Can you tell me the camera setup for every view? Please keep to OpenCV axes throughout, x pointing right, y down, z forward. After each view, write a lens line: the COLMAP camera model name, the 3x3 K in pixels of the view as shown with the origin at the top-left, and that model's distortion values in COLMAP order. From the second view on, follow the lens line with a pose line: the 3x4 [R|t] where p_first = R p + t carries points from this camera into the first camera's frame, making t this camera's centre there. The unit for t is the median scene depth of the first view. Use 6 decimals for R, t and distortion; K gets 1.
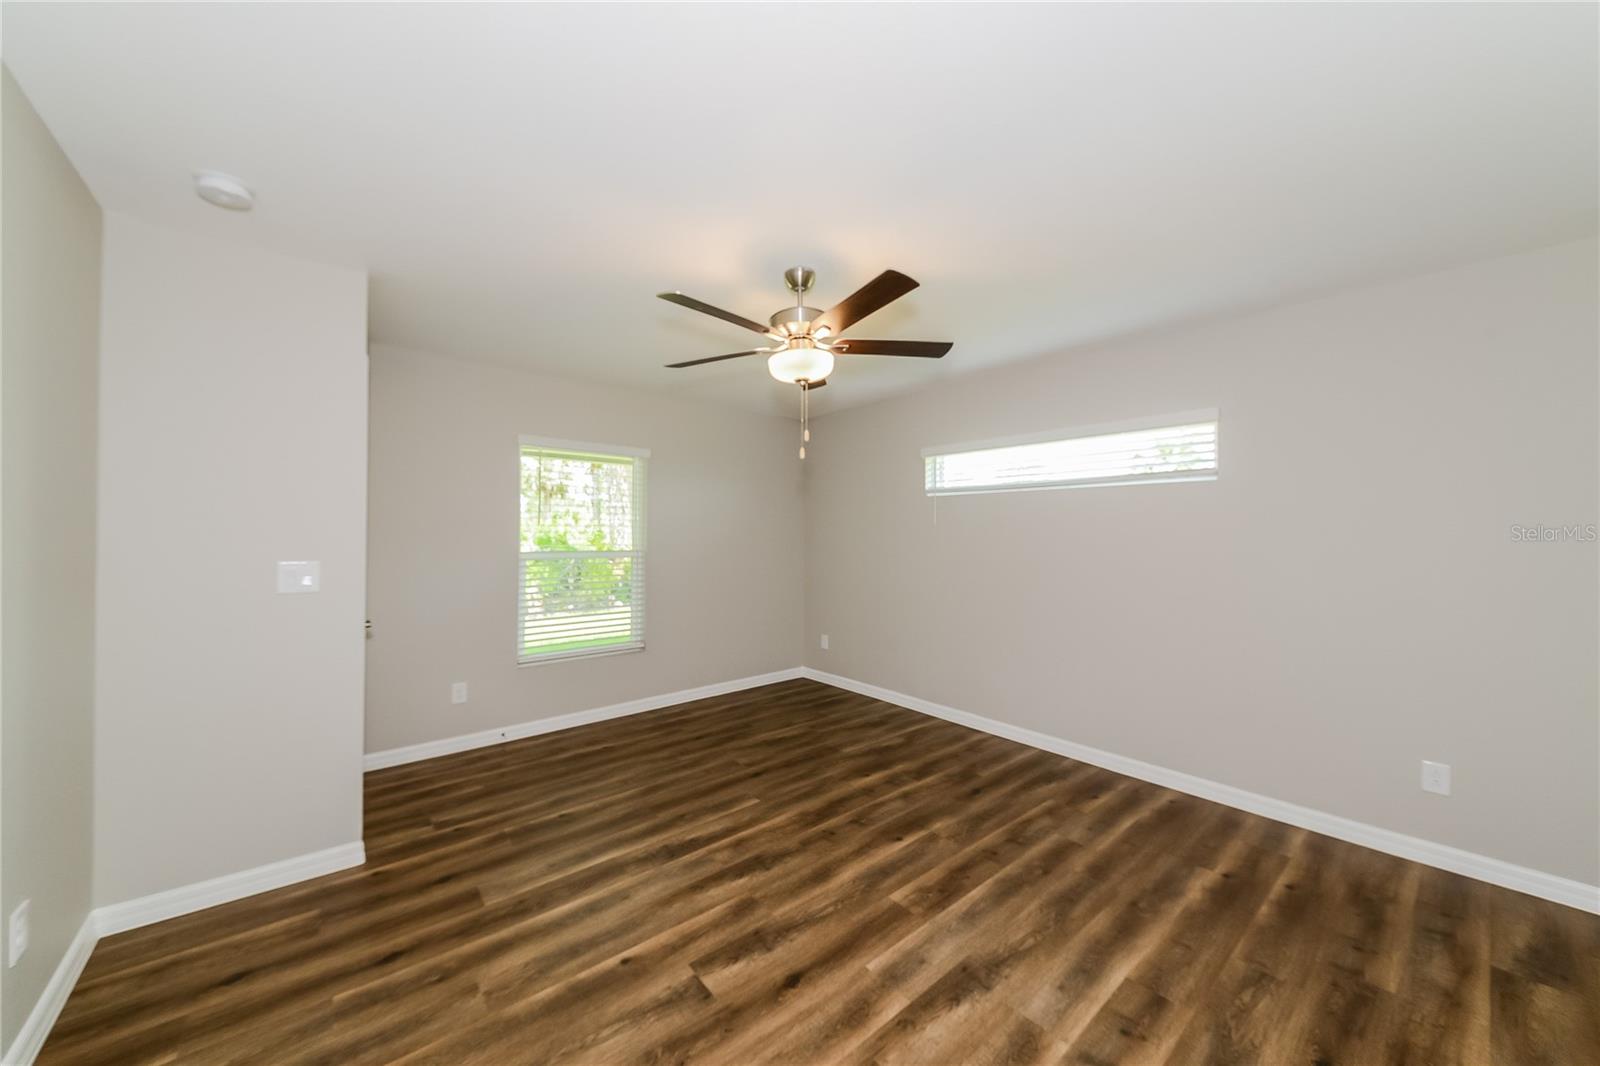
lens RADIAL K [[567.6, 0, 794.6], [0, 567.6, 531.4], [0, 0, 1]] dist [0.009046, 0.000332]
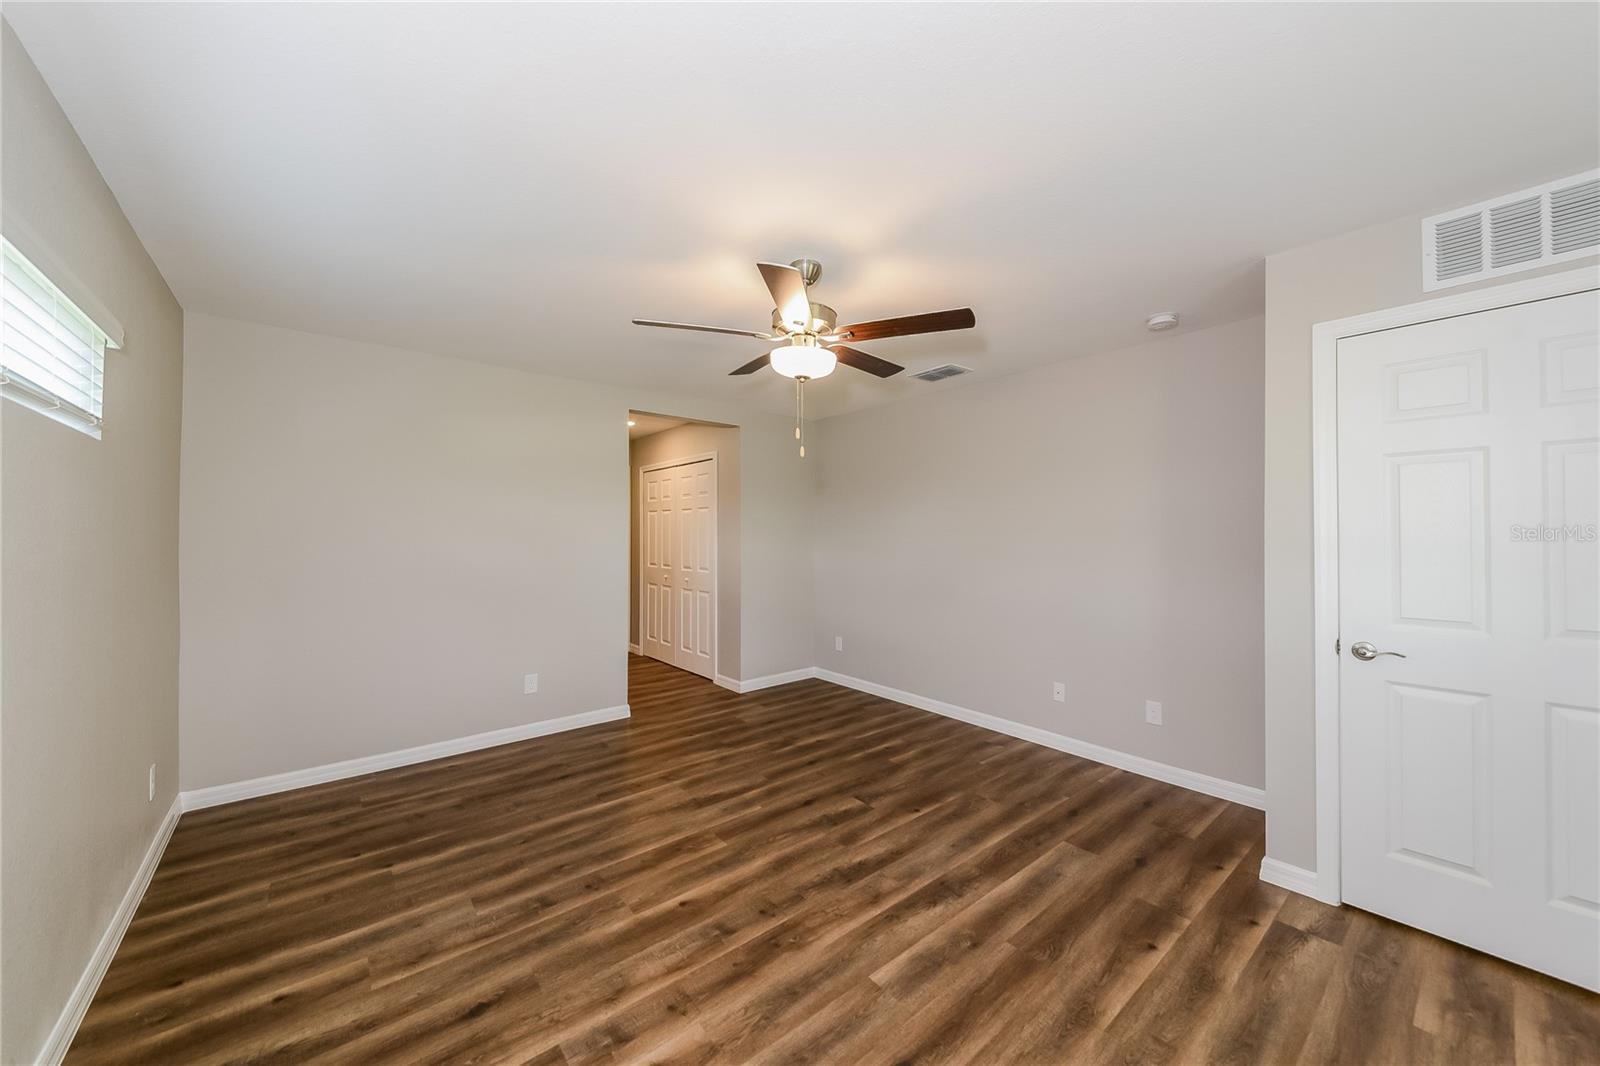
lens RADIAL K [[567.6, 0, 798.1], [0, 567.6, 536.0], [0, 0, 1]] dist [0.009046, 0.000332]
pose [[-0.999996, -0.002848, 0.000186, 0.020677], [-0.002848, 0.999995, 0.001233, 0.007952], [-0.000189, 0.001233, -0.999999, 2.001048]]
